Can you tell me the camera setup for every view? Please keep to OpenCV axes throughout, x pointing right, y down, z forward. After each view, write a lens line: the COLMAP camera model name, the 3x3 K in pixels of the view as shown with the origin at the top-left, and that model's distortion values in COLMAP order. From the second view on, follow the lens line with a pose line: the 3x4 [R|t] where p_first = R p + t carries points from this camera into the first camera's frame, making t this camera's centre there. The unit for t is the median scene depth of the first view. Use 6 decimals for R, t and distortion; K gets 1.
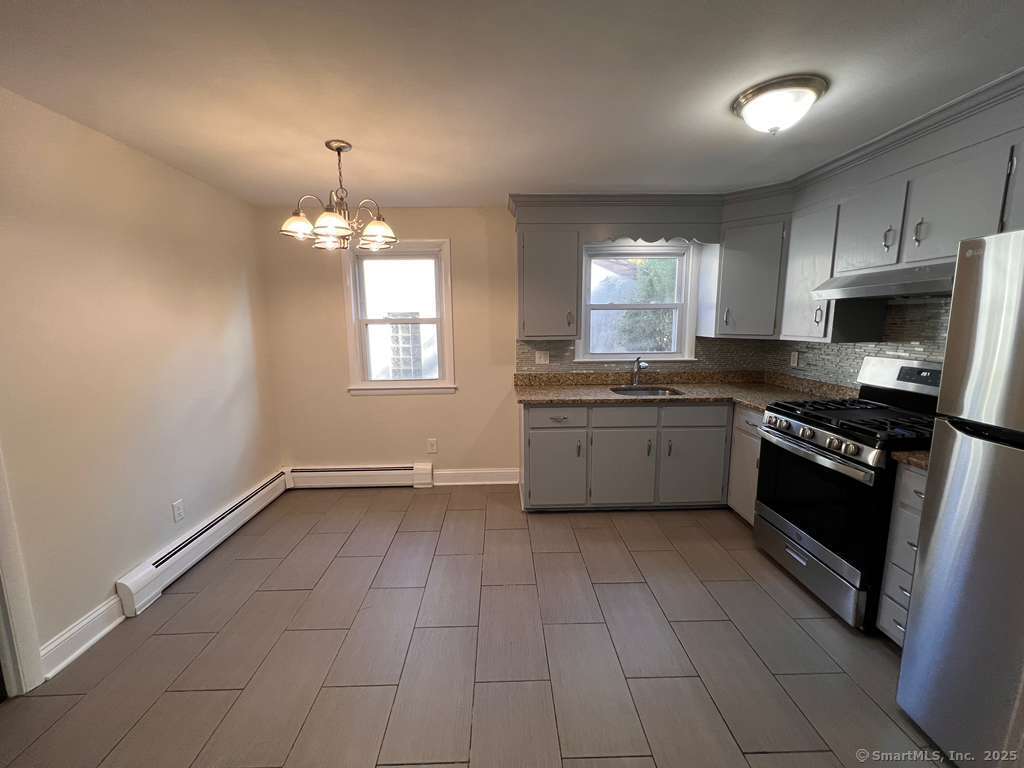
lens RADIAL K [[411.7, 0, 512.0], [0, 411.7, 384.0], [0, 0, 1]] dist [0.000898, 0.000080]
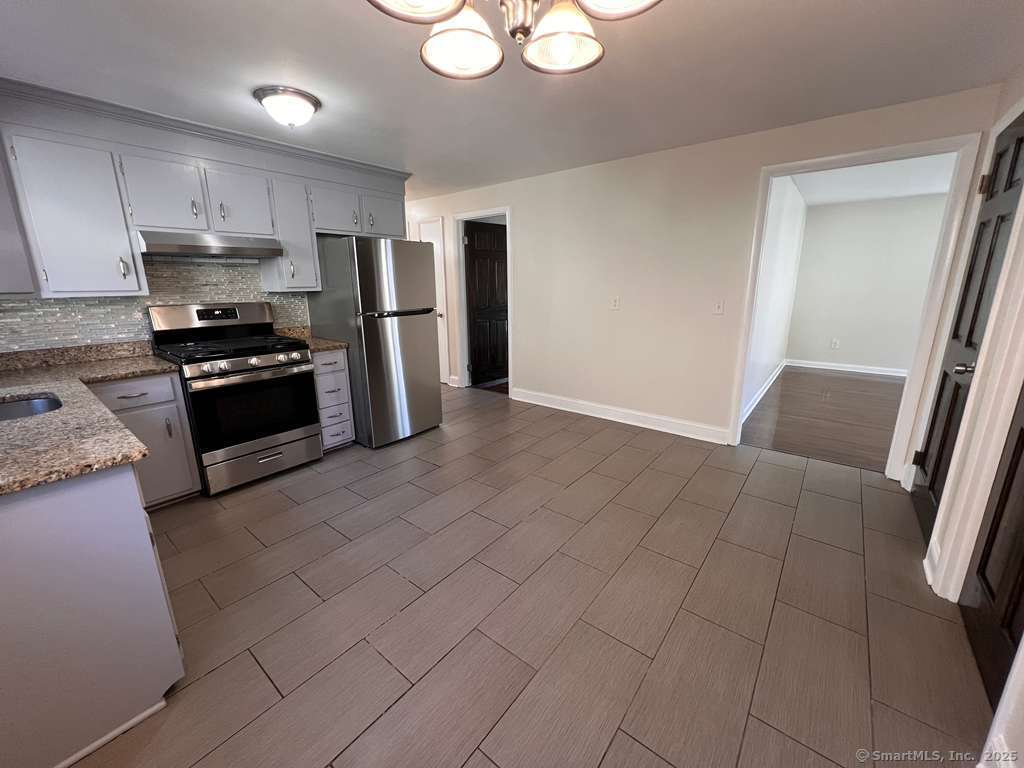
lens RADIAL K [[411.7, 0, 512.0], [0, 411.7, 384.0], [0, 0, 1]] dist [0.000898, 0.000080]
pose [[-0.767017, -0.140789, 0.625990, -0.605117], [0.113536, 0.930453, 0.348378, -0.148024], [-0.631502, 0.338284, -0.697689, 1.210873]]
